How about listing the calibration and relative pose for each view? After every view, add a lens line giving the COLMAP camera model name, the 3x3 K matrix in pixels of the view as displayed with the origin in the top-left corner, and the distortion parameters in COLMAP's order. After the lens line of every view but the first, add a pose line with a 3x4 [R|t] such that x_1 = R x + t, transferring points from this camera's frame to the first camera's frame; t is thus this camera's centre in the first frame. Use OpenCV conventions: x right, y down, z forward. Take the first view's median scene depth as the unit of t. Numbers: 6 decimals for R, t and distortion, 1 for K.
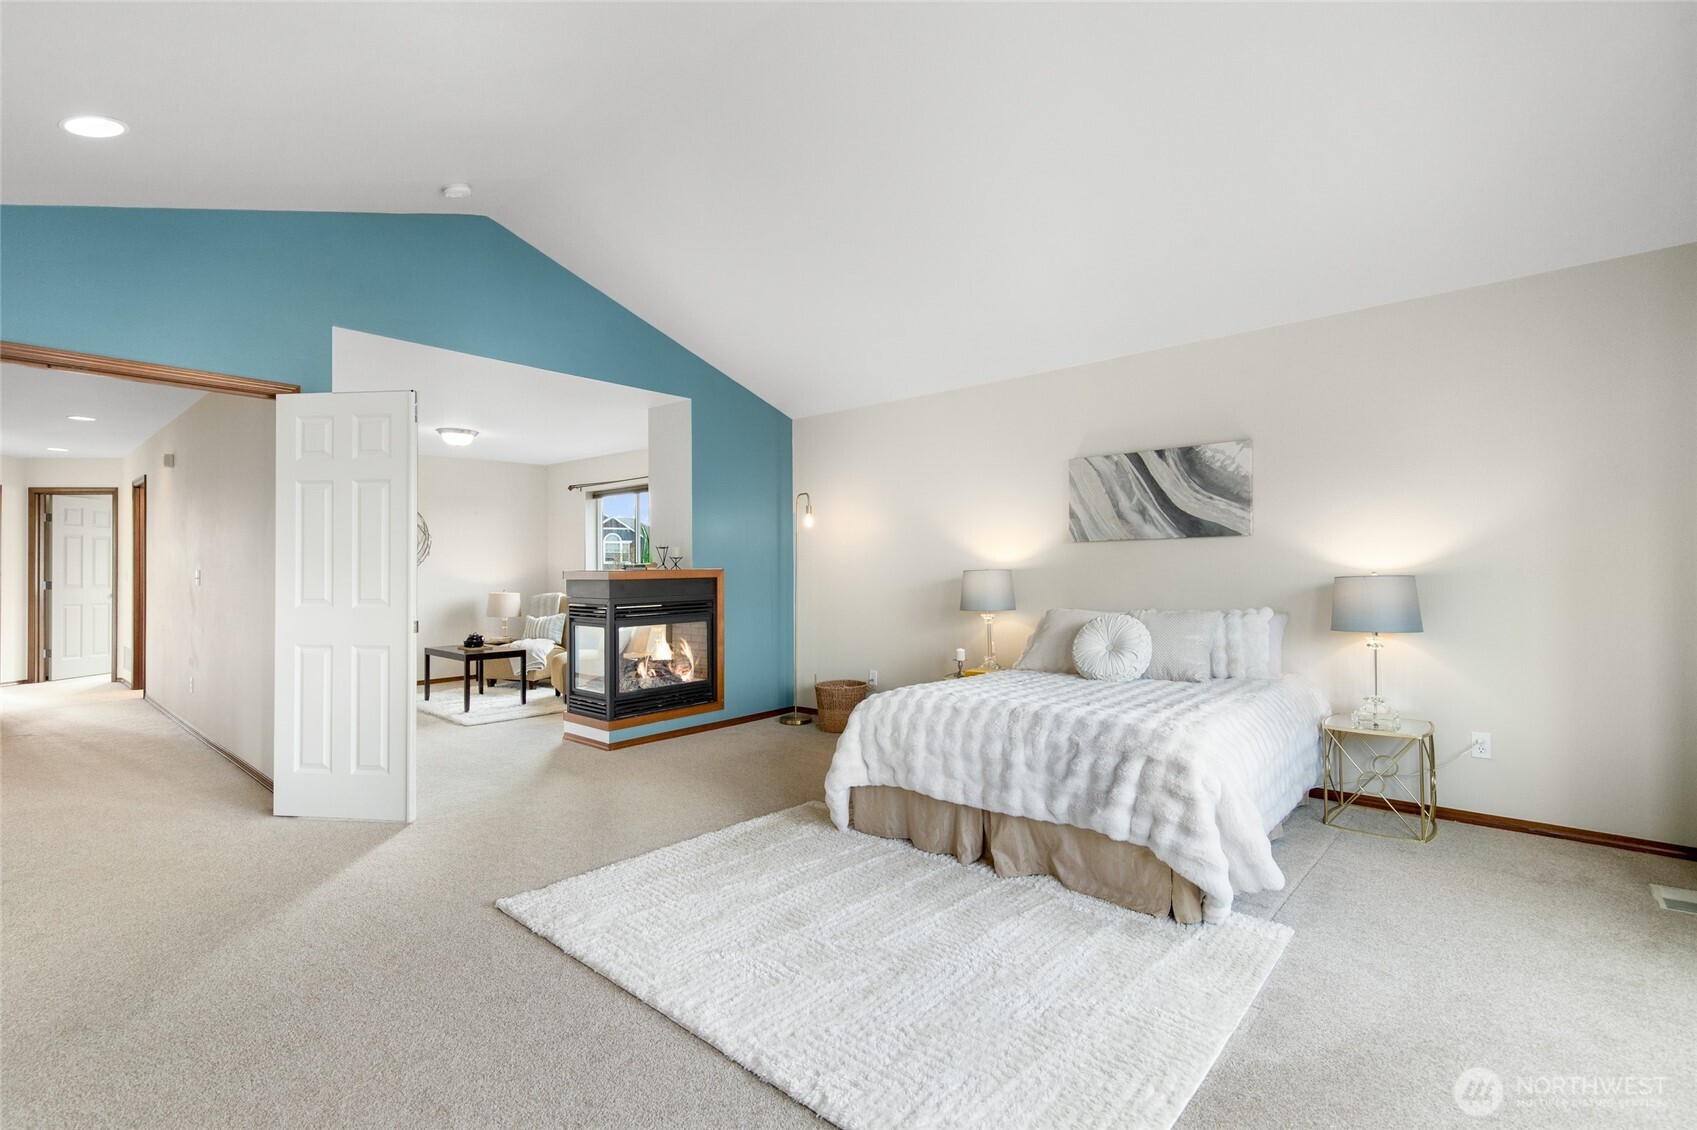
lens RADIAL K [[769.1, 0, 851.0], [0, 769.1, 559.6], [0, 0, 1]] dist [0.004498, 0.000256]
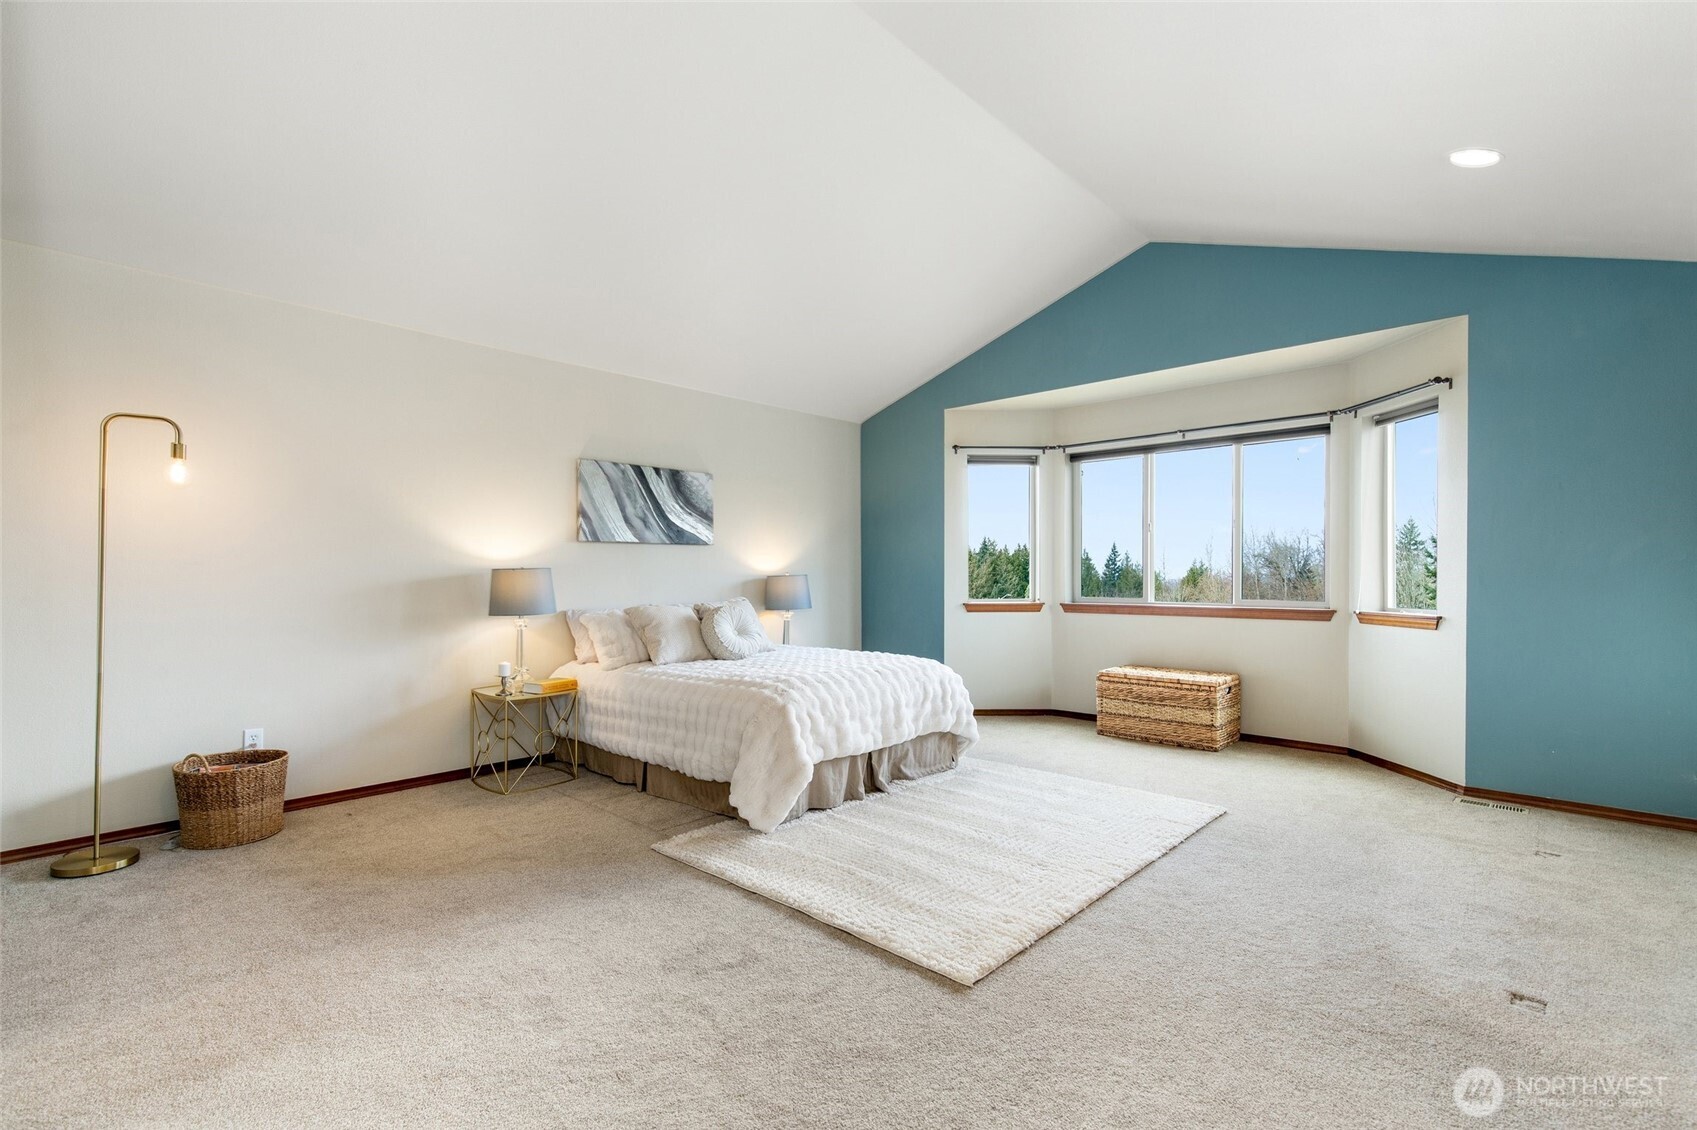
lens RADIAL K [[769.1, 0, 850.9], [0, 769.1, 575.9], [0, 0, 1]] dist [0.004498, 0.000256]
pose [[0.014260, 0.001887, 0.999897, -0.773912], [-0.019545, 0.999808, -0.001609, 0.018774], [-0.999707, -0.019520, 0.014294, 0.690501]]
